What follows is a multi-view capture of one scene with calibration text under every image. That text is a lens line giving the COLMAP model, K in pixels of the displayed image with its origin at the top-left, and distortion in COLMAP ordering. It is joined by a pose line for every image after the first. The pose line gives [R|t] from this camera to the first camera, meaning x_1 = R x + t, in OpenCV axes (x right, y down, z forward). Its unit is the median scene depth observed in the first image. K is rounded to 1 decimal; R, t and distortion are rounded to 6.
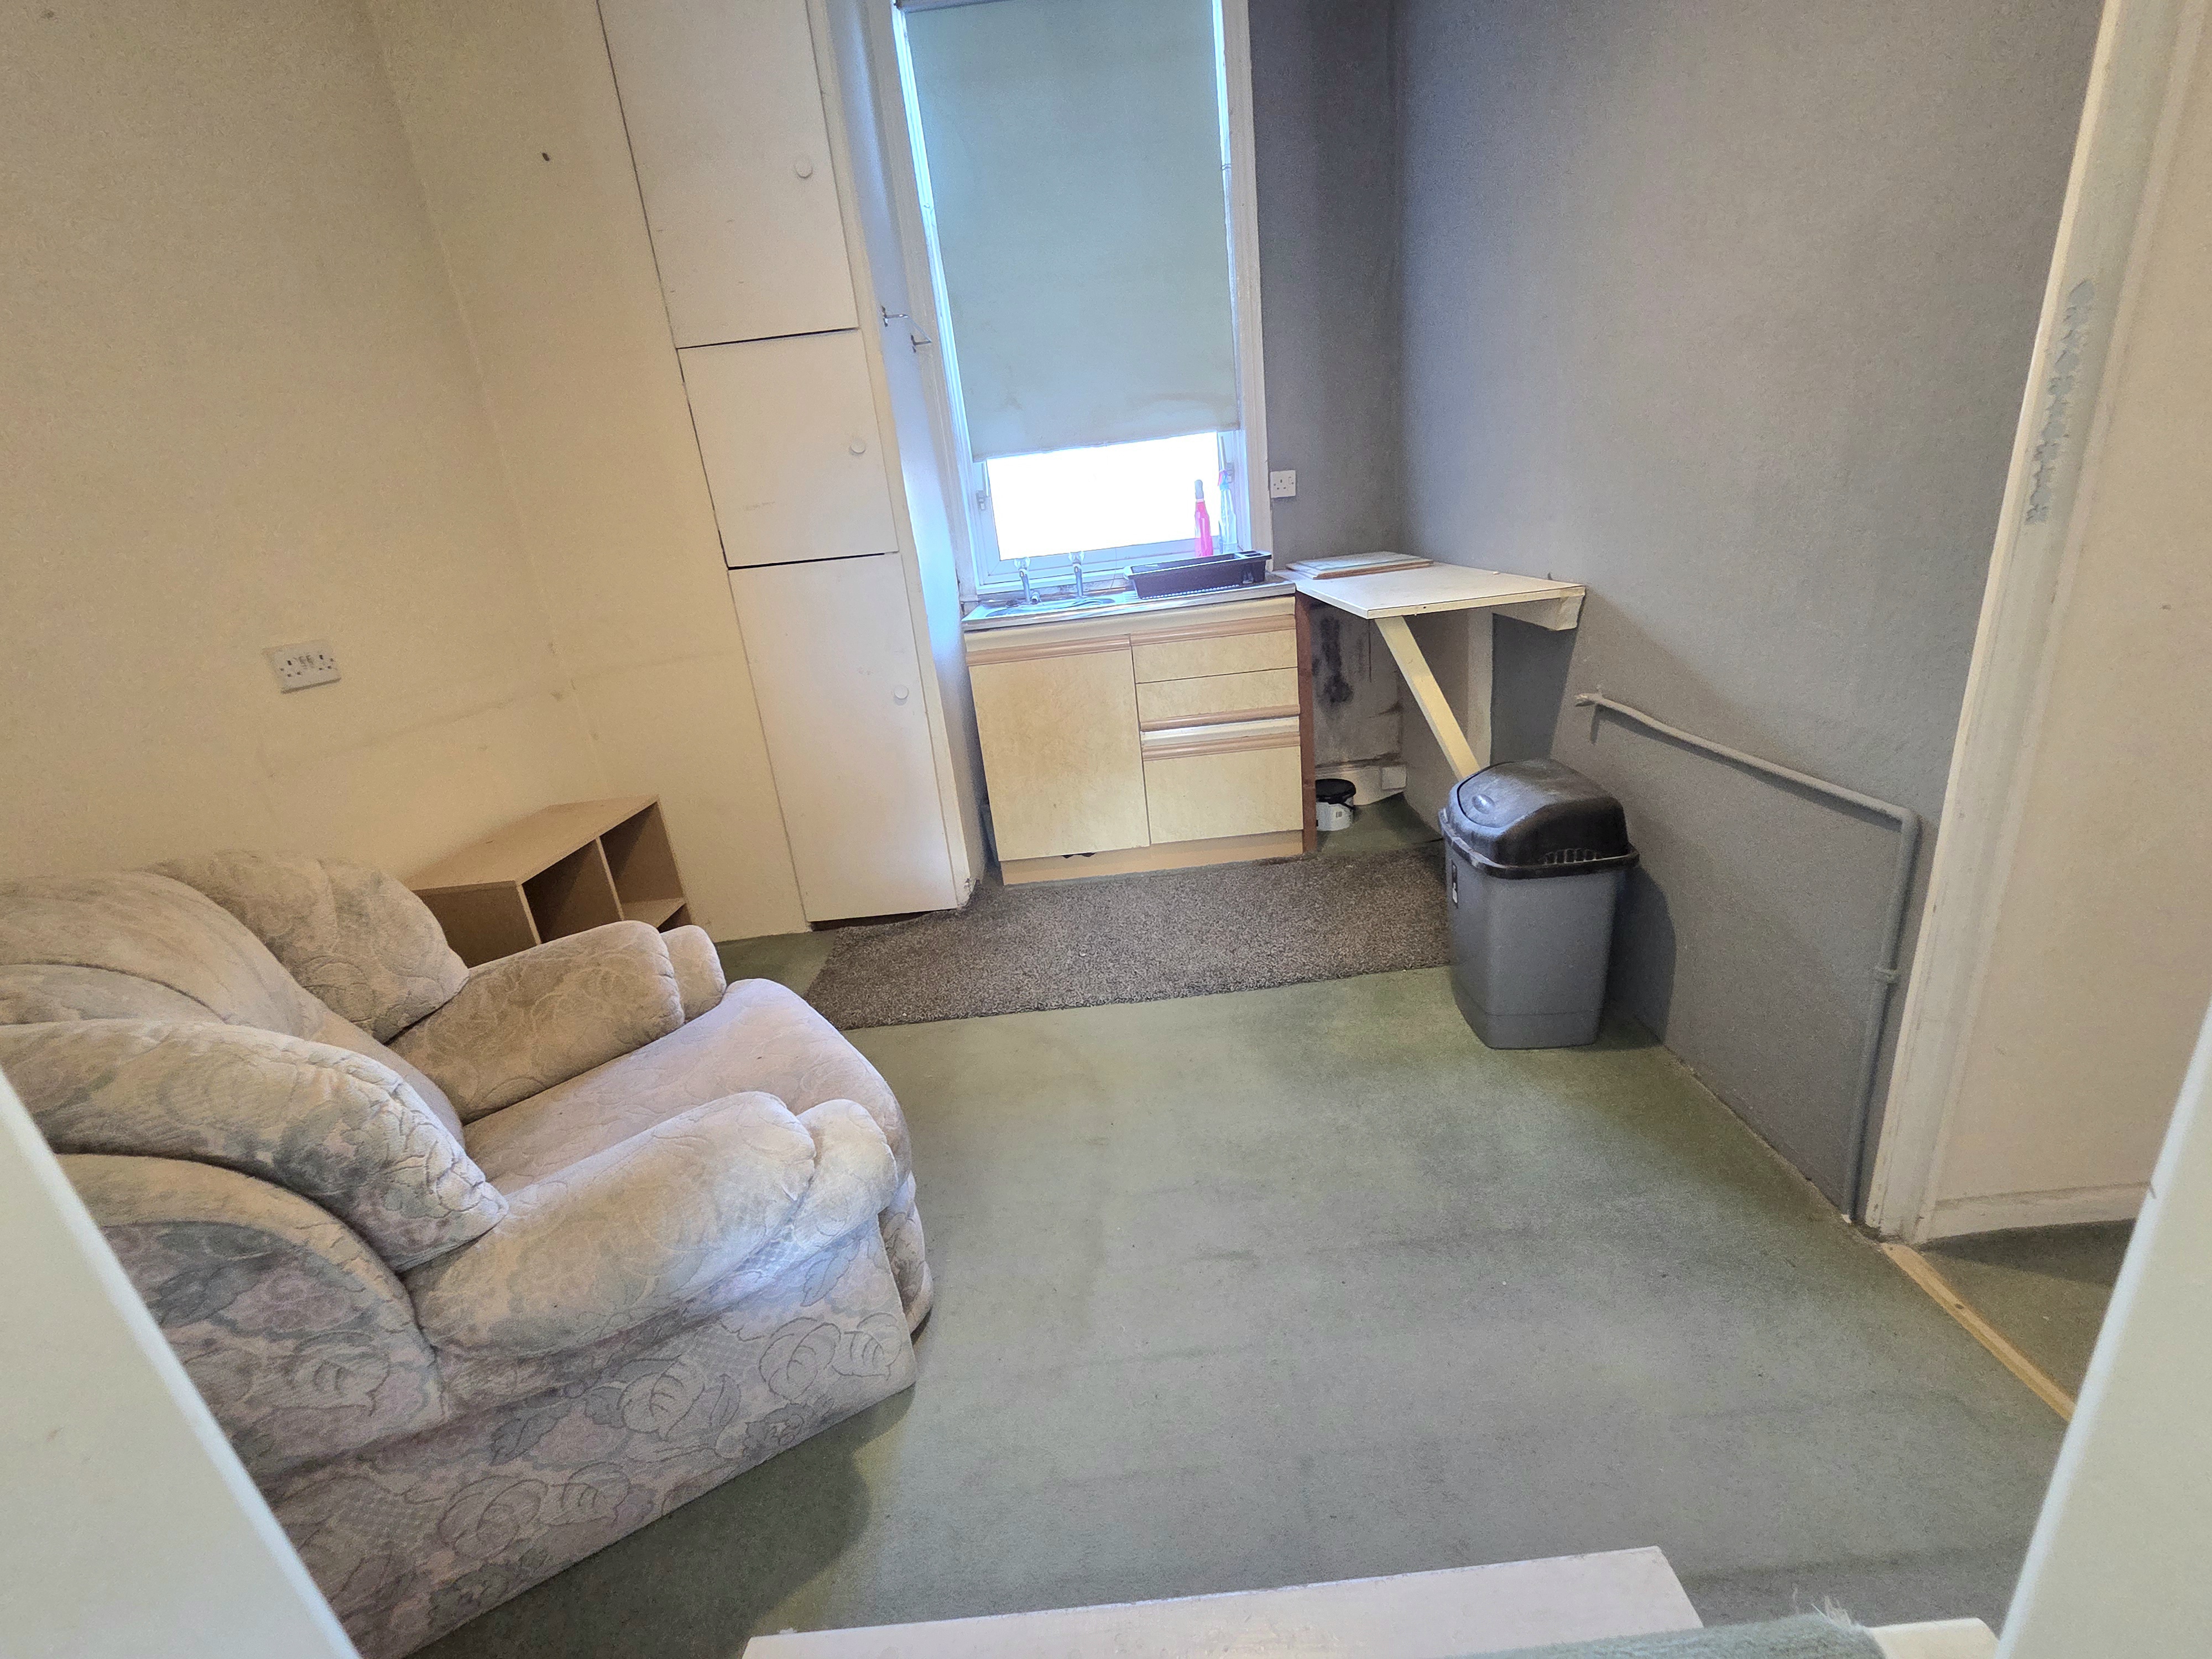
lens RADIAL K [[910.8, 0, 1105.5], [0, 910.8, 834.0], [0, 0, 1]] dist [-0.008330, -0.000116]
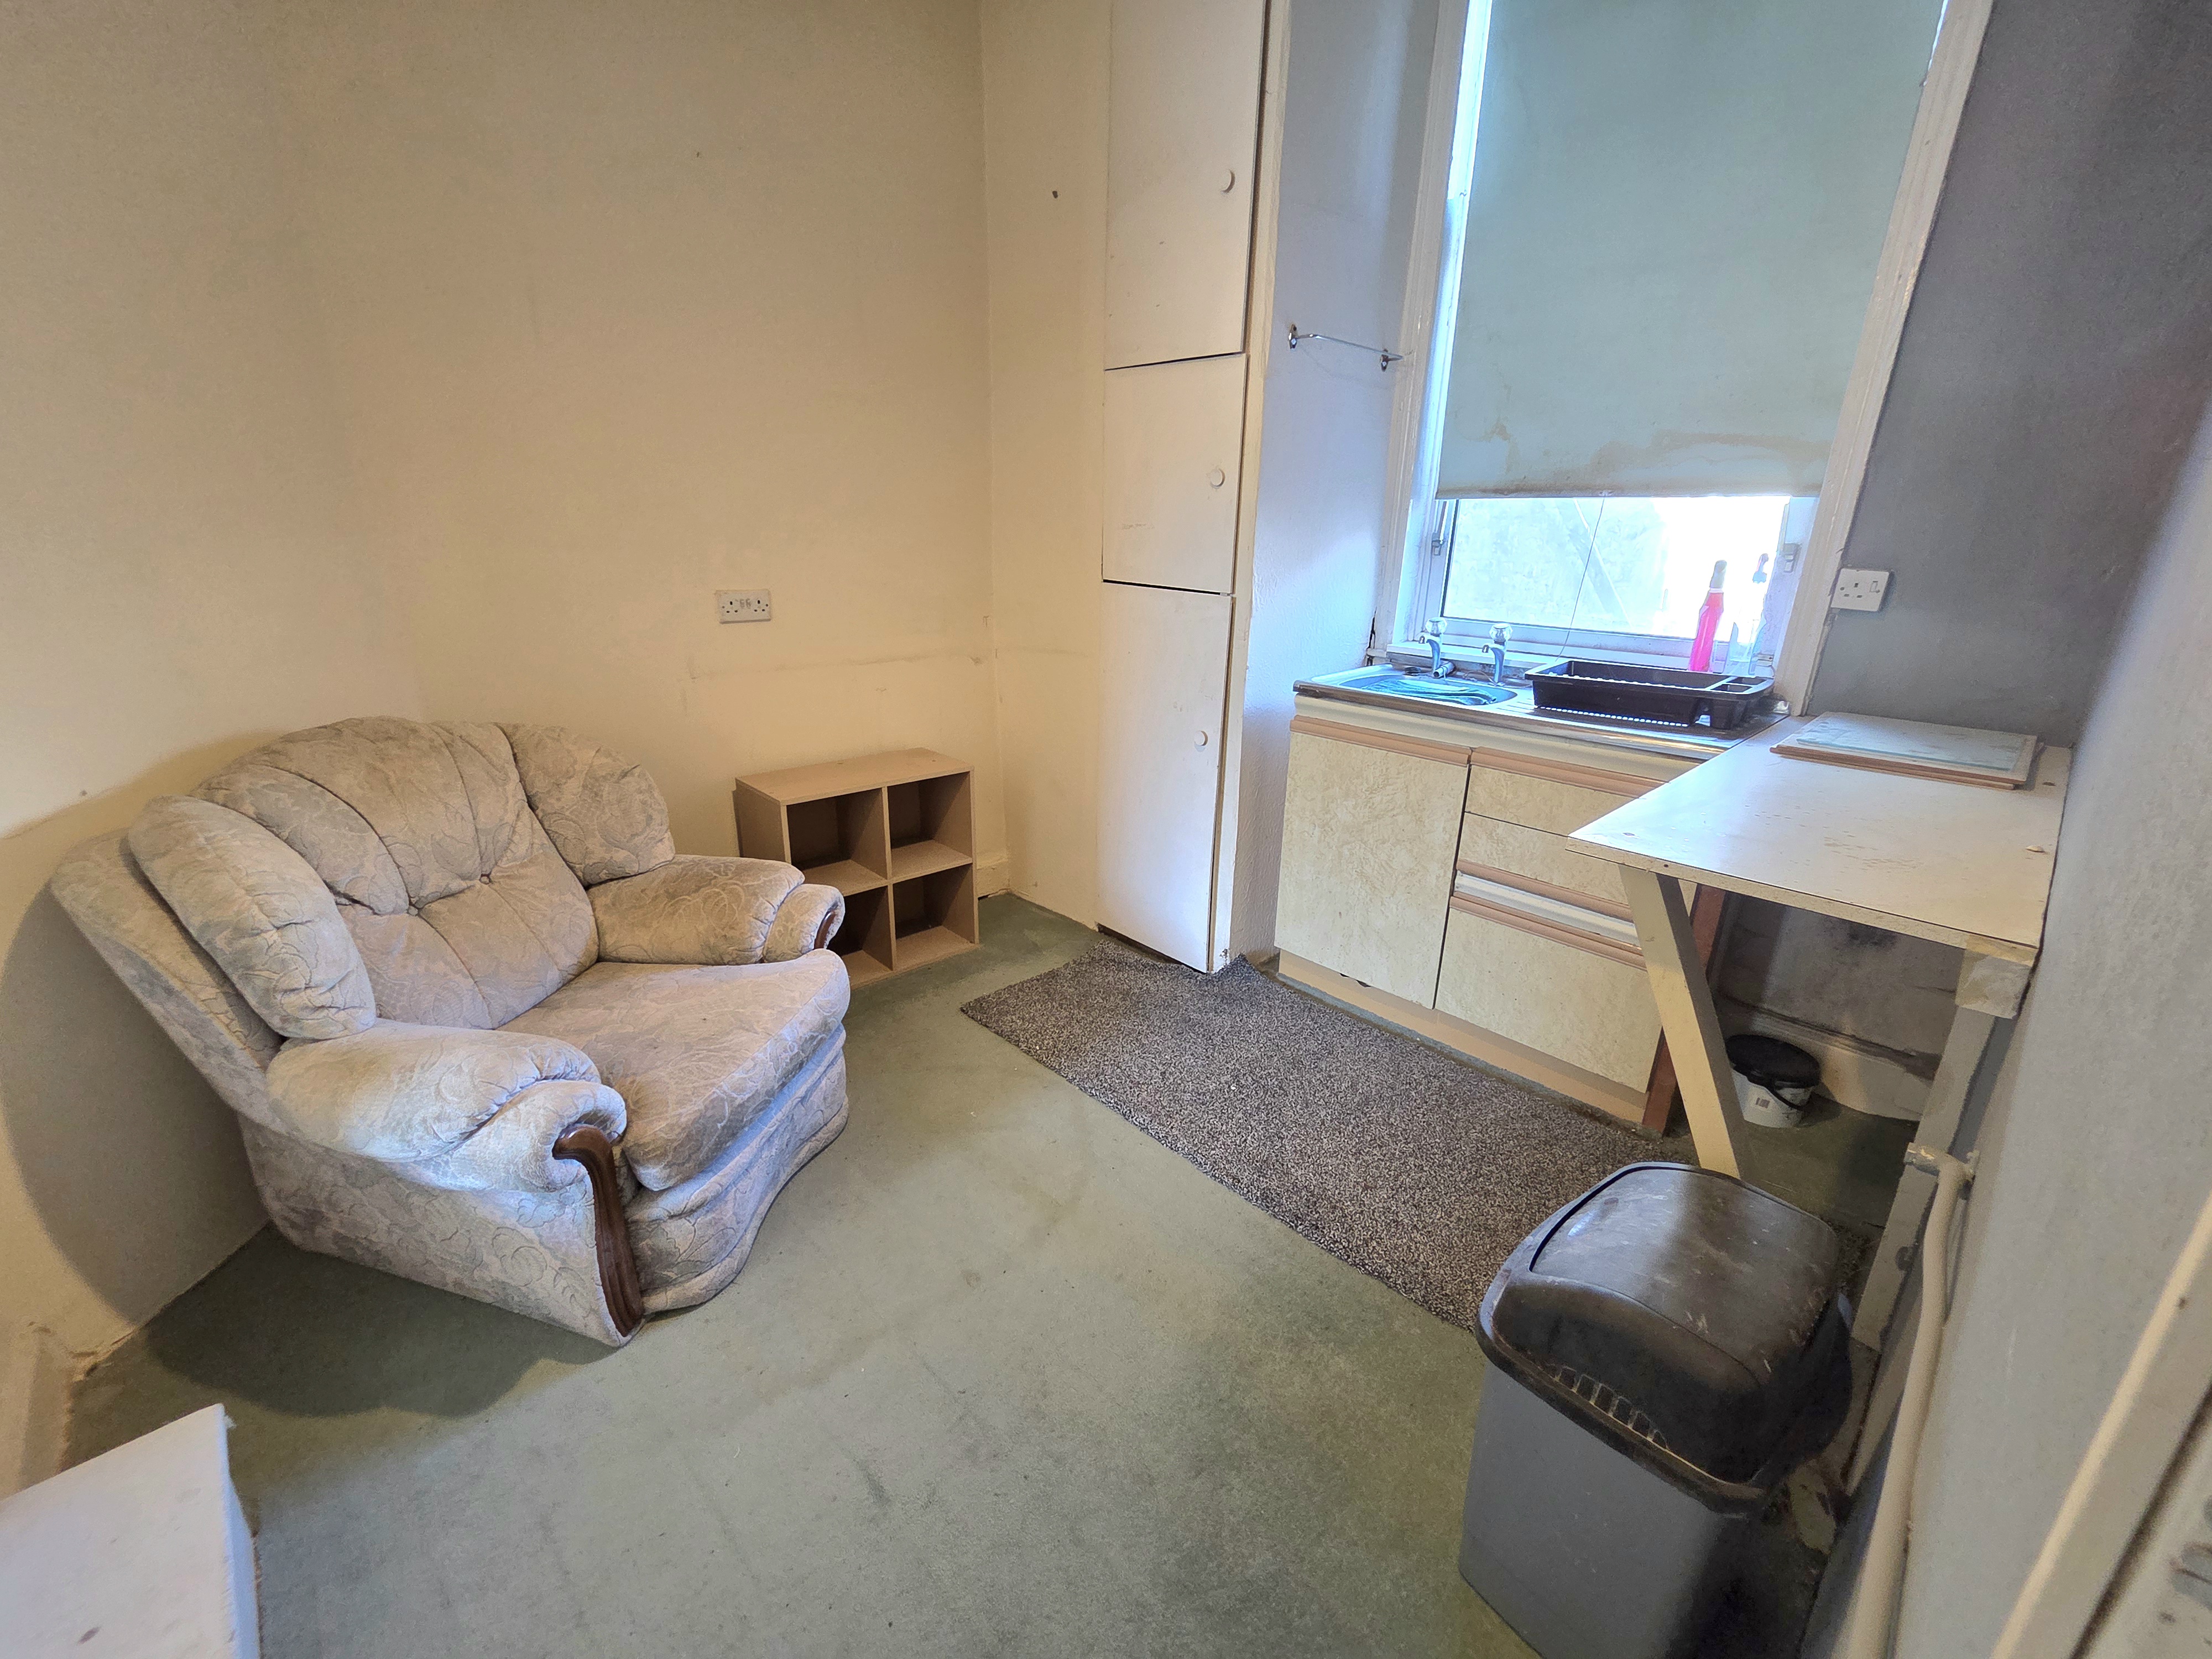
lens RADIAL K [[910.8, 0, 1105.5], [0, 910.8, 834.0], [0, 0, 1]] dist [-0.008330, -0.000116]
pose [[0.686473, 0.346838, -0.639107, 0.394095], [-0.329538, 0.931867, 0.151755, -0.199709], [0.648197, 0.106435, 0.753998, 0.272261]]
